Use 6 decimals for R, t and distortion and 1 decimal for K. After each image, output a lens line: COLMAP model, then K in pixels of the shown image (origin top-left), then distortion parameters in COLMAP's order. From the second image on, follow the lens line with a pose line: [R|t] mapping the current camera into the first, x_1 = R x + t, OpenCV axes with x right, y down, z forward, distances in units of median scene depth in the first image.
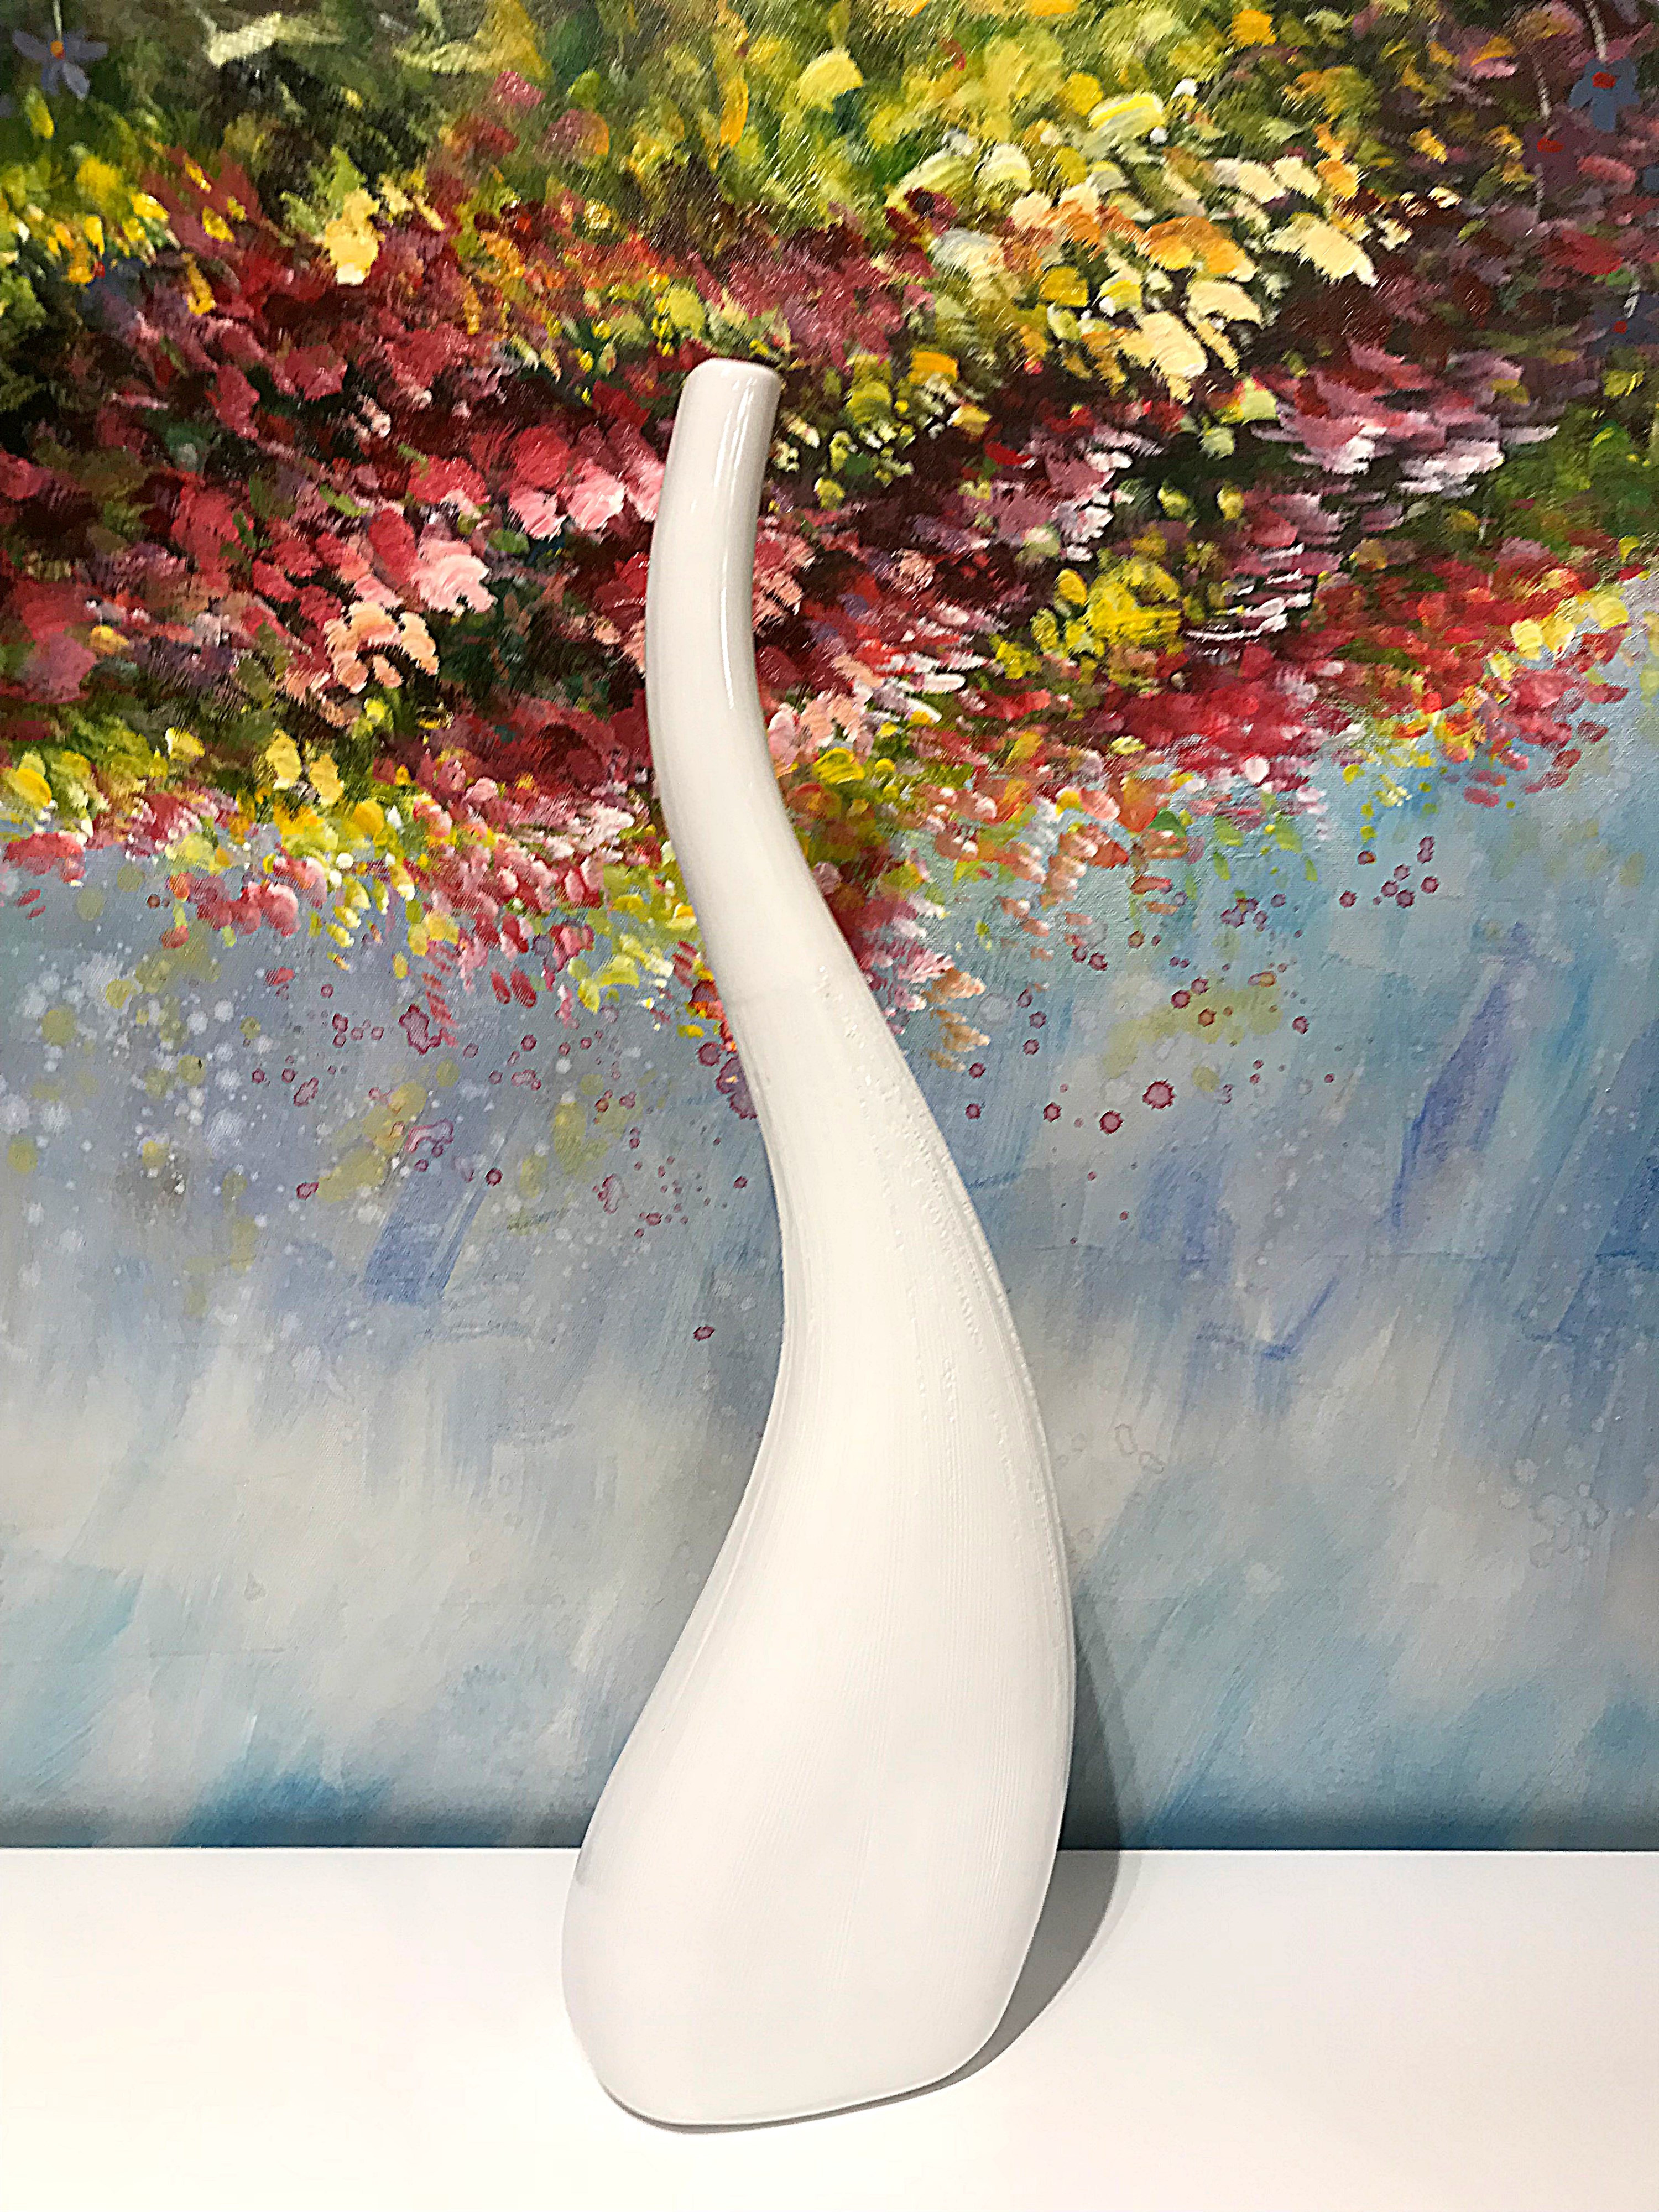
lens RADIAL K [[1873.2, 0, 873.2], [0, 1873.2, 1112.2], [0, 0, 1]] dist [0.023255, -0.009086]
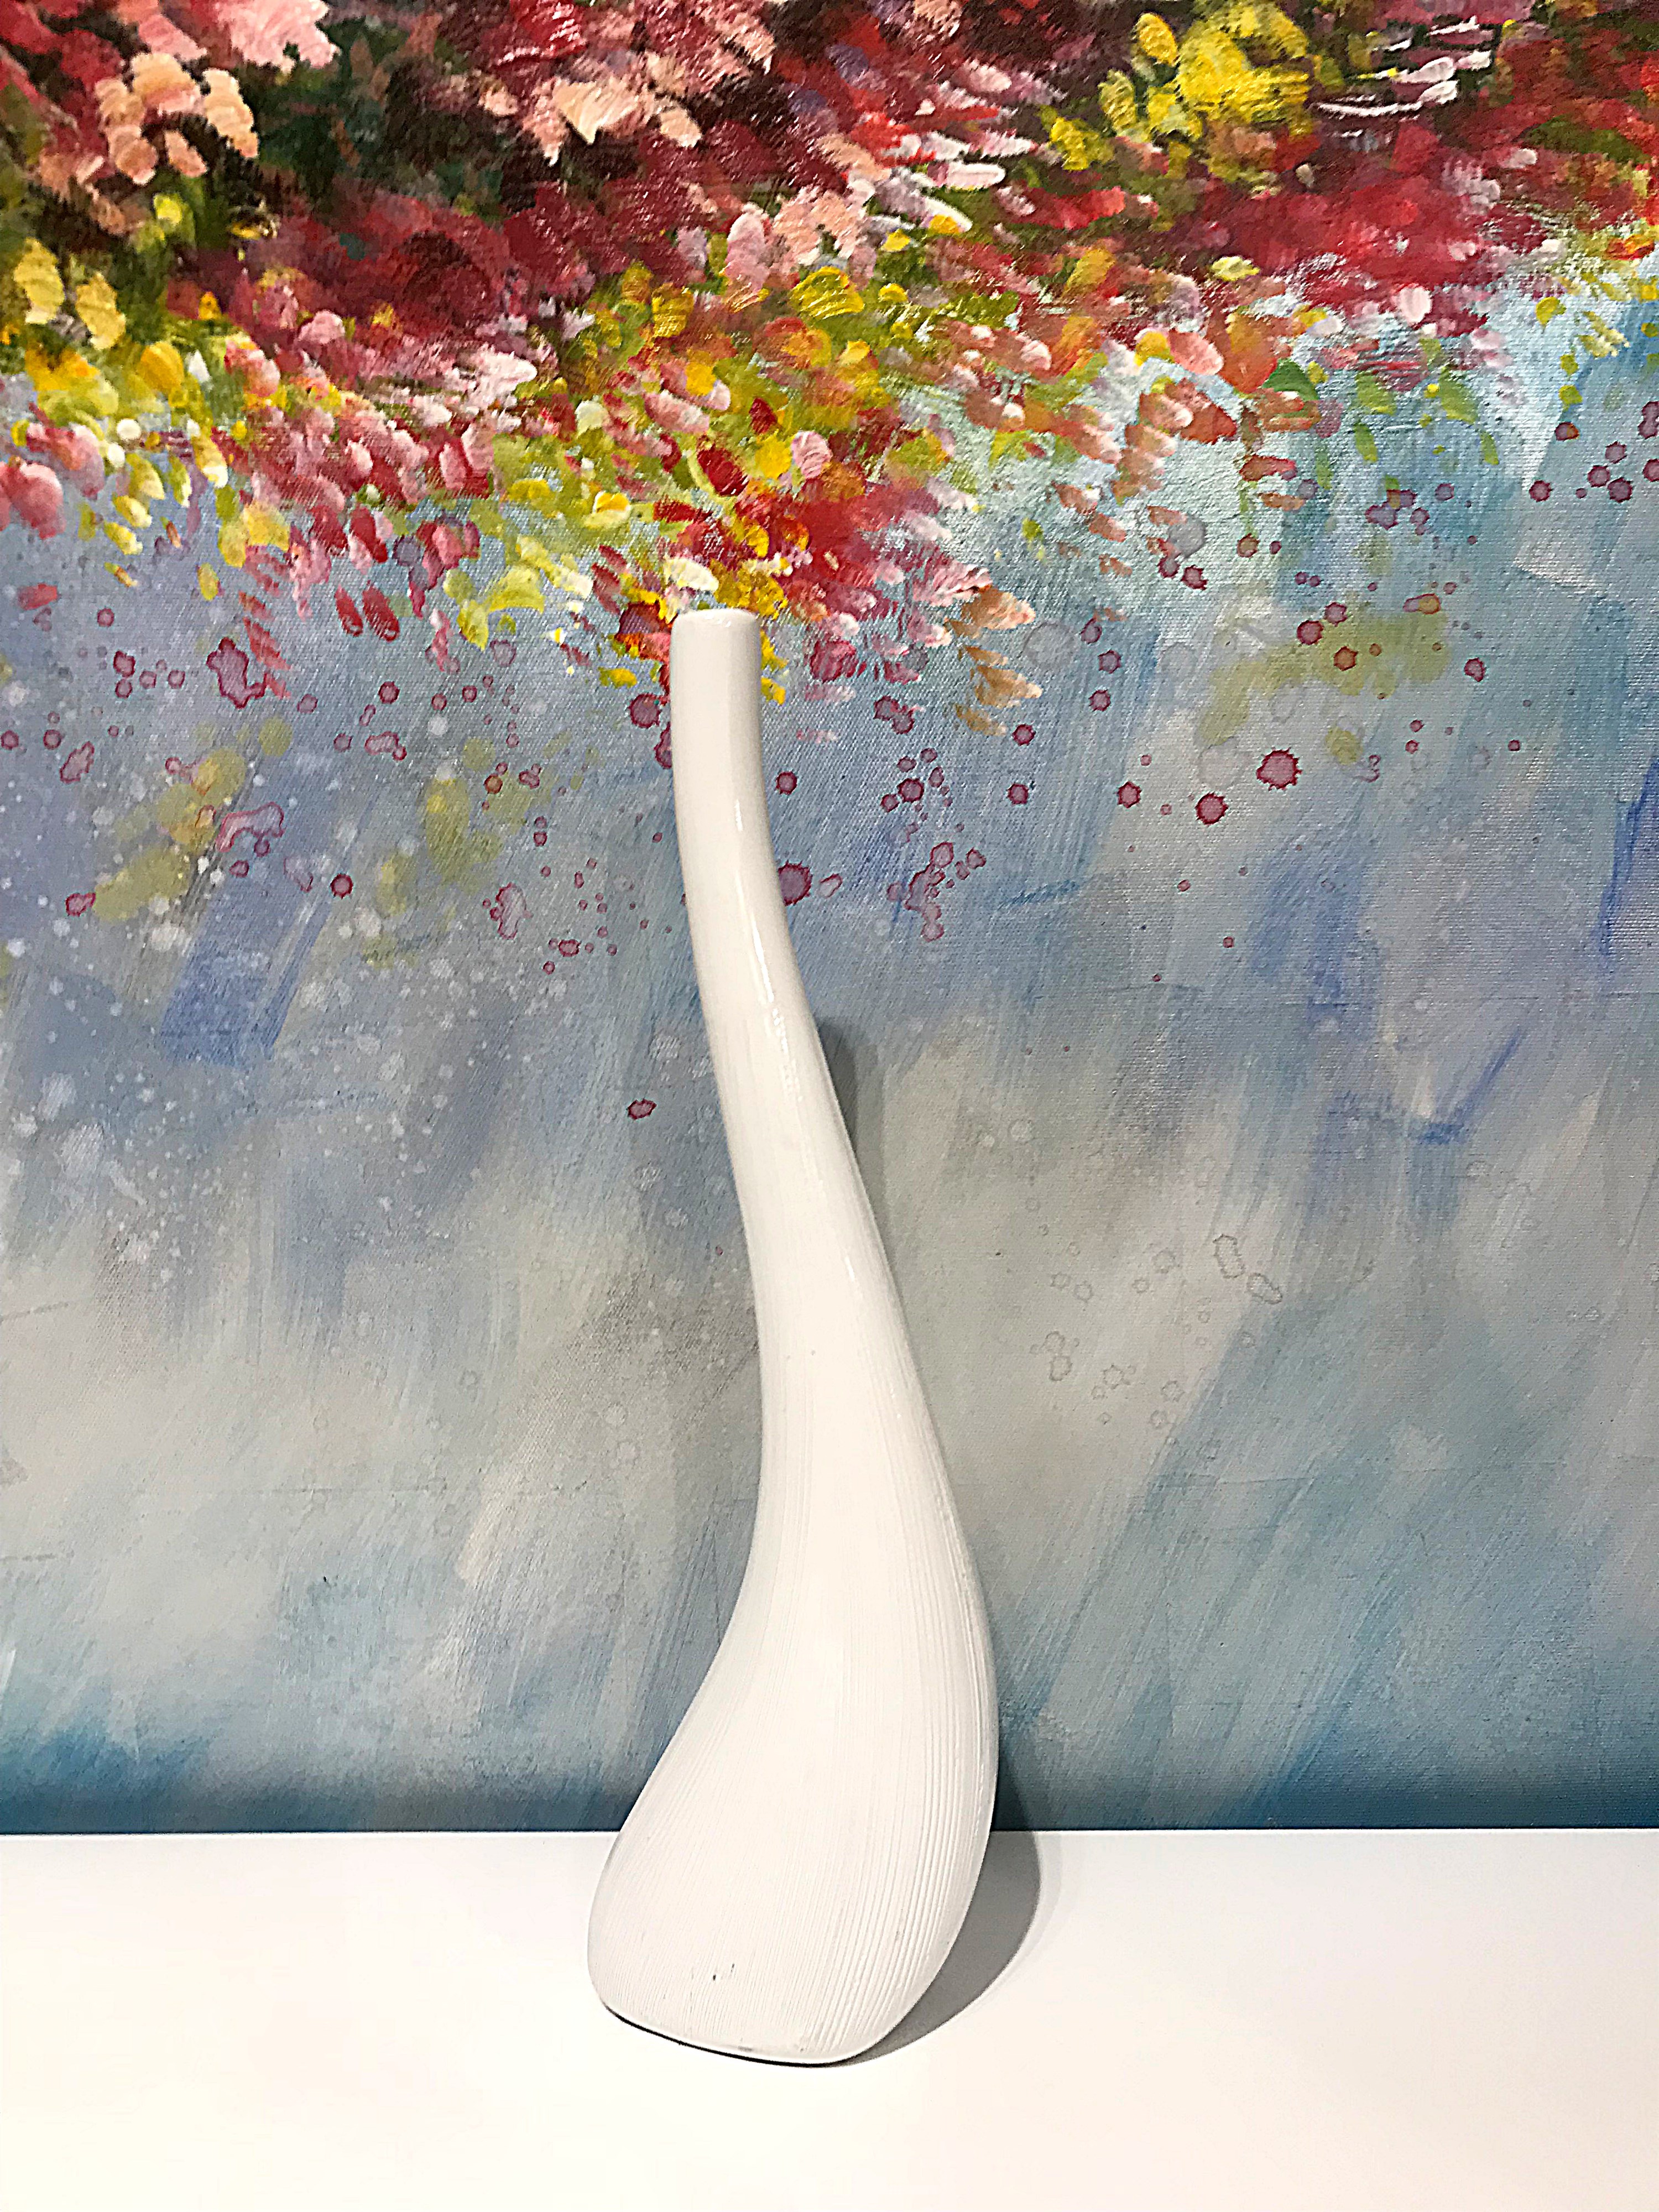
lens RADIAL K [[1873.2, 0, 873.2], [0, 1873.2, 1112.2], [0, 0, 1]] dist [0.023255, -0.009086]
pose [[0.999990, 0.000701, 0.004327, -0.004140], [-0.001427, 0.985406, 0.170212, -0.001903], [-0.004145, -0.170217, 0.985398, 0.256163]]
